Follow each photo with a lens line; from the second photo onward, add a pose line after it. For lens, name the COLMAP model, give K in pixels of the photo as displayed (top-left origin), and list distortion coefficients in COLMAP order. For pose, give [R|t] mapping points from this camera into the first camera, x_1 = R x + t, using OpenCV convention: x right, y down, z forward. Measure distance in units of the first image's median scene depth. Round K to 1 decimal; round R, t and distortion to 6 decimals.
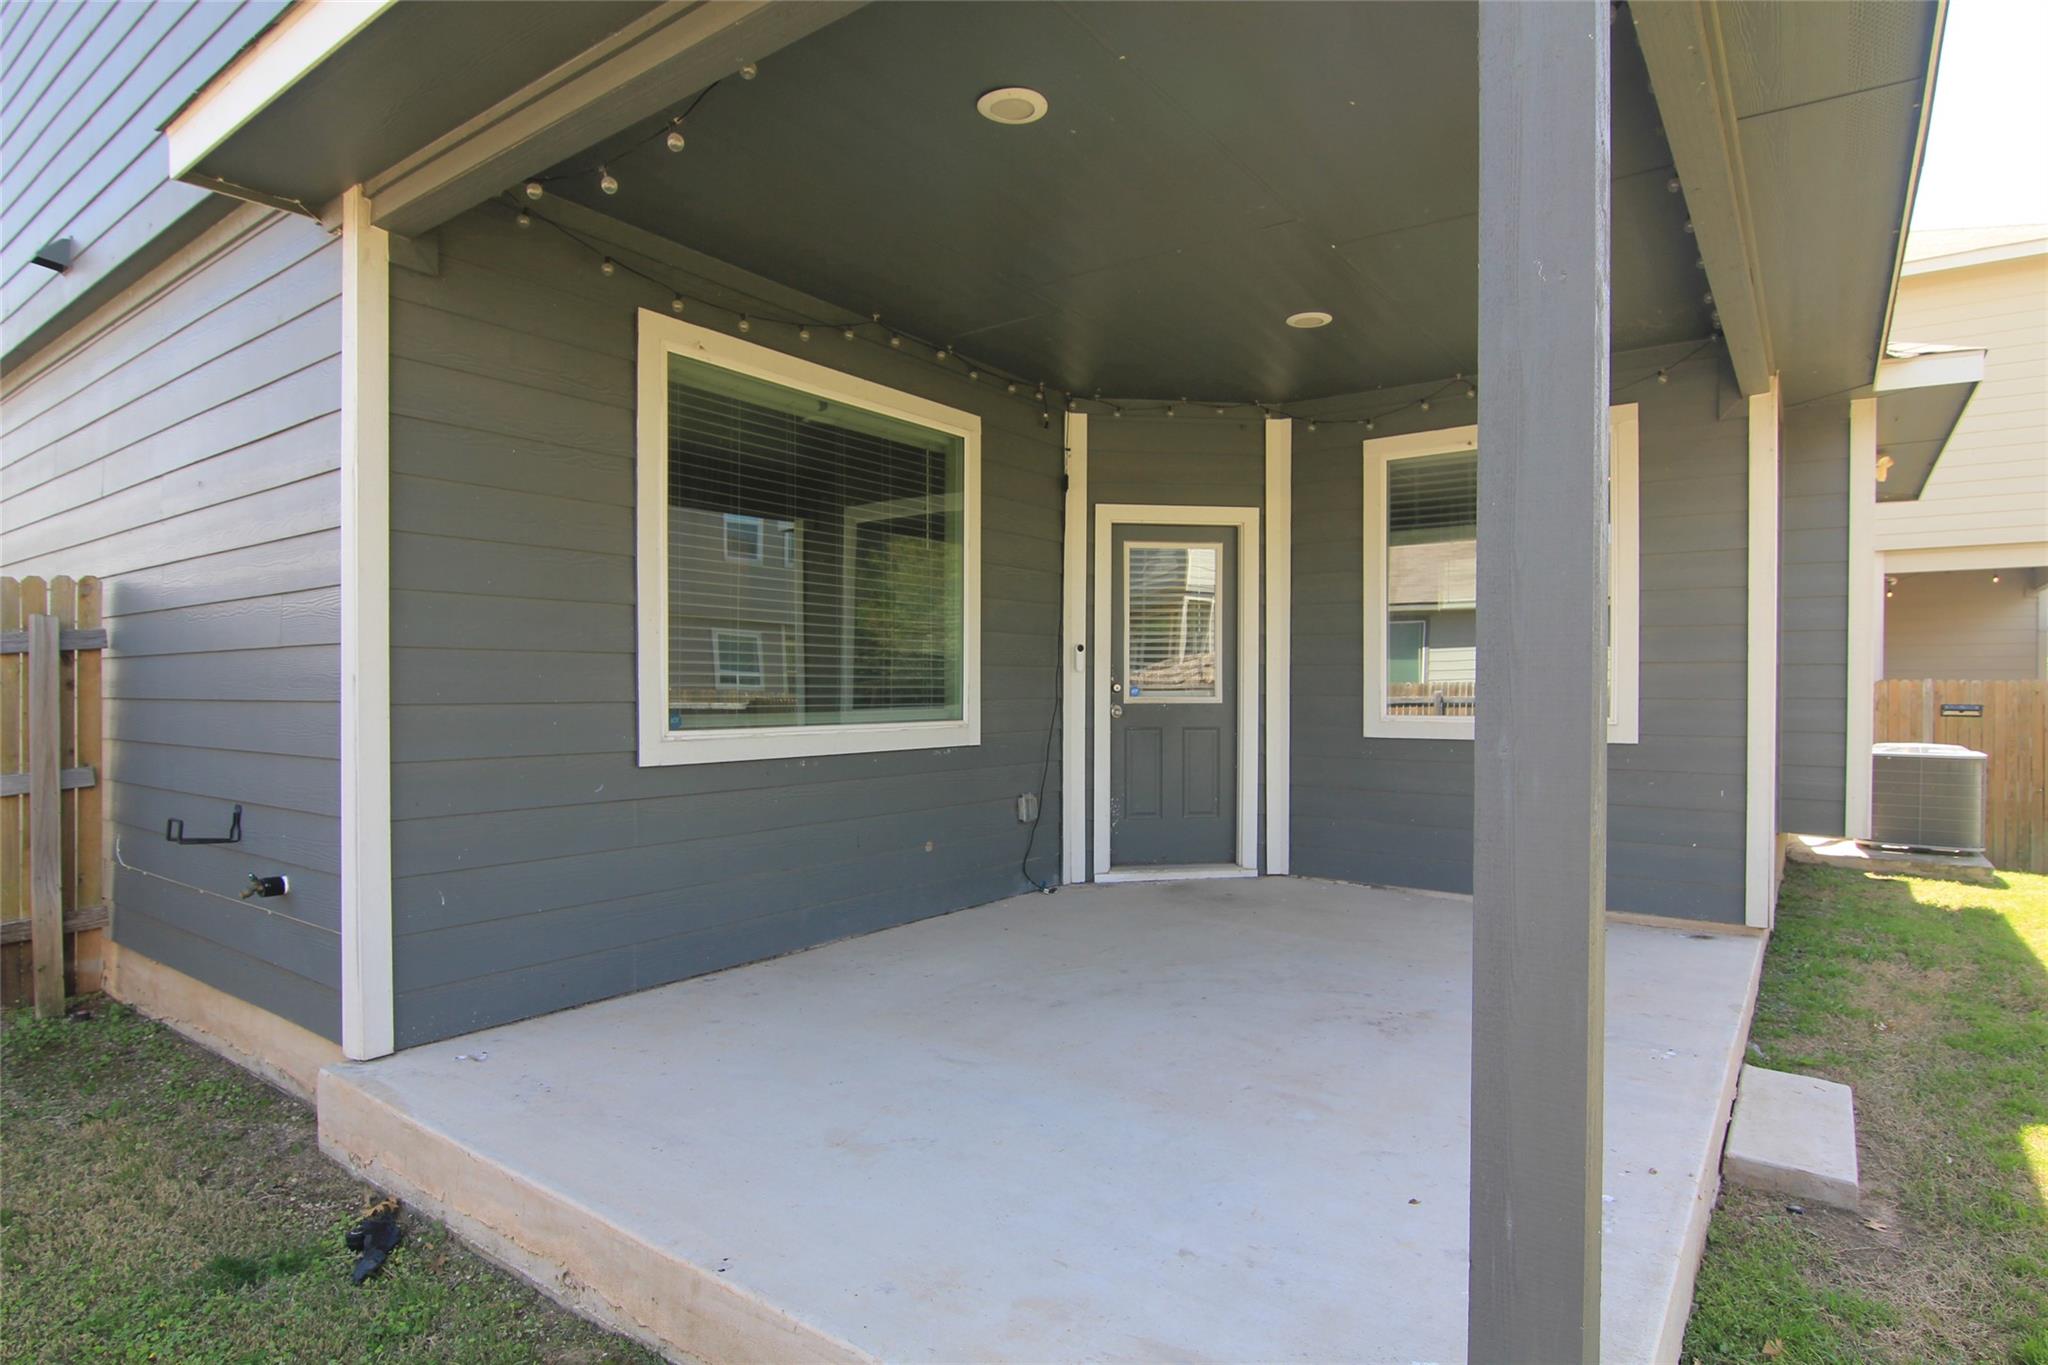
lens RADIAL K [[1087.3, 0, 1039.5], [0, 1087.3, 695.5], [0, 0, 1]] dist [-0.004031, -0.012004]
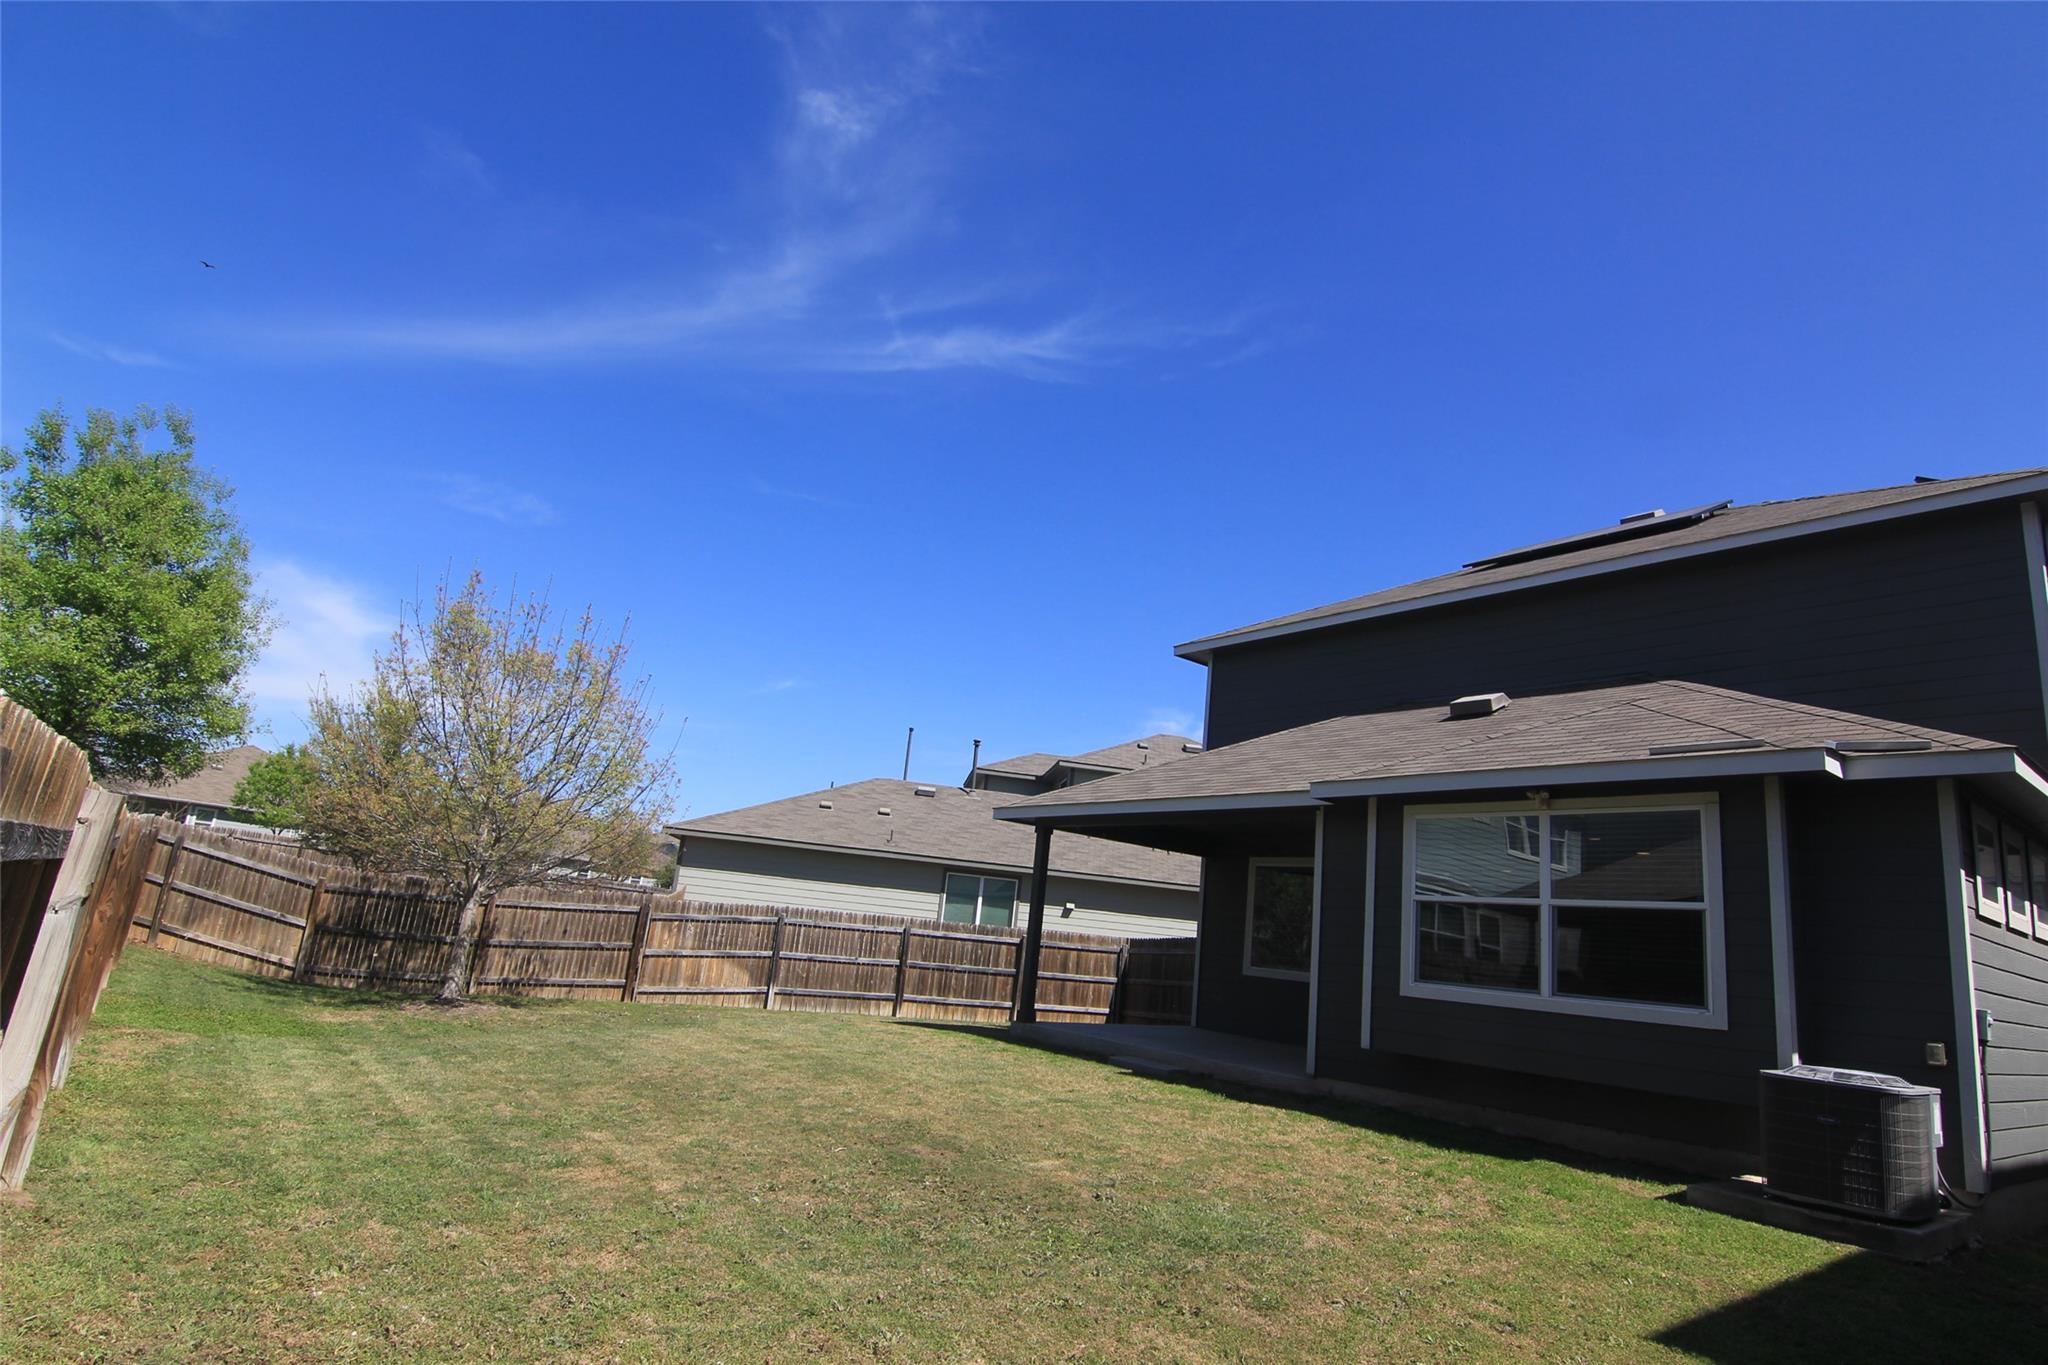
lens RADIAL K [[1087.3, 0, 1038.9], [0, 1087.3, 695.9], [0, 0, 1]] dist [-0.004031, -0.012004]
pose [[-0.259666, -0.241589, -0.934991, 3.950454], [-0.107769, 0.969404, -0.220551, 0.036866], [0.959666, 0.043493, -0.277756, 1.419015]]
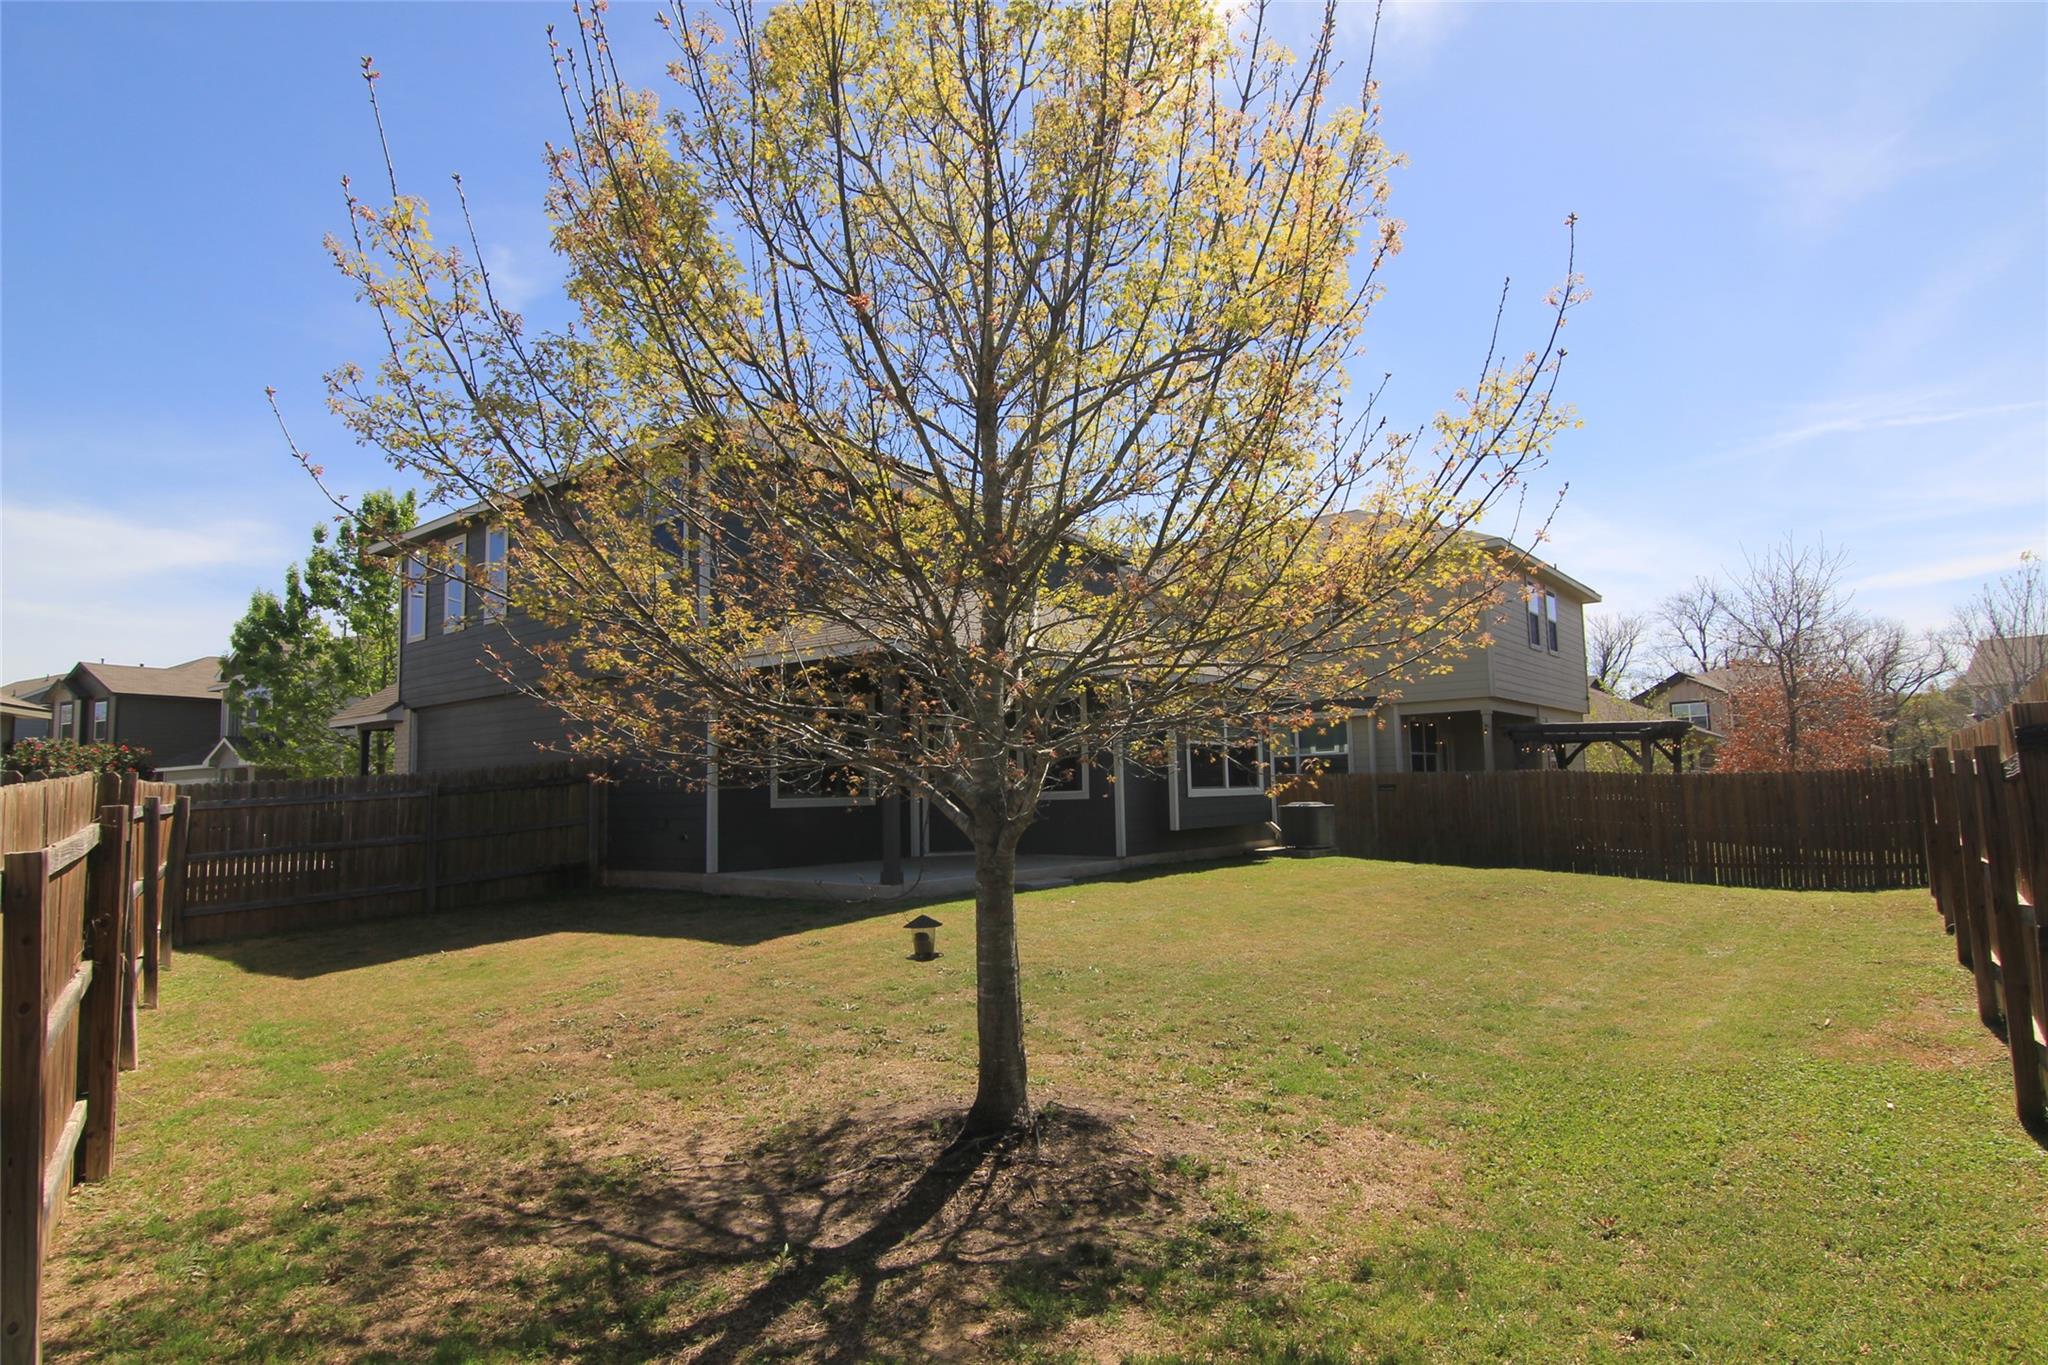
lens RADIAL K [[1087.3, 0, 1040.6], [0, 1087.3, 690.4], [0, 0, 1]] dist [-0.004031, -0.012004]
pose [[0.999294, -0.026117, -0.027022, 0.718973], [0.023186, 0.994345, -0.103635, 0.076949], [0.029576, 0.102936, 0.994248, -2.921428]]
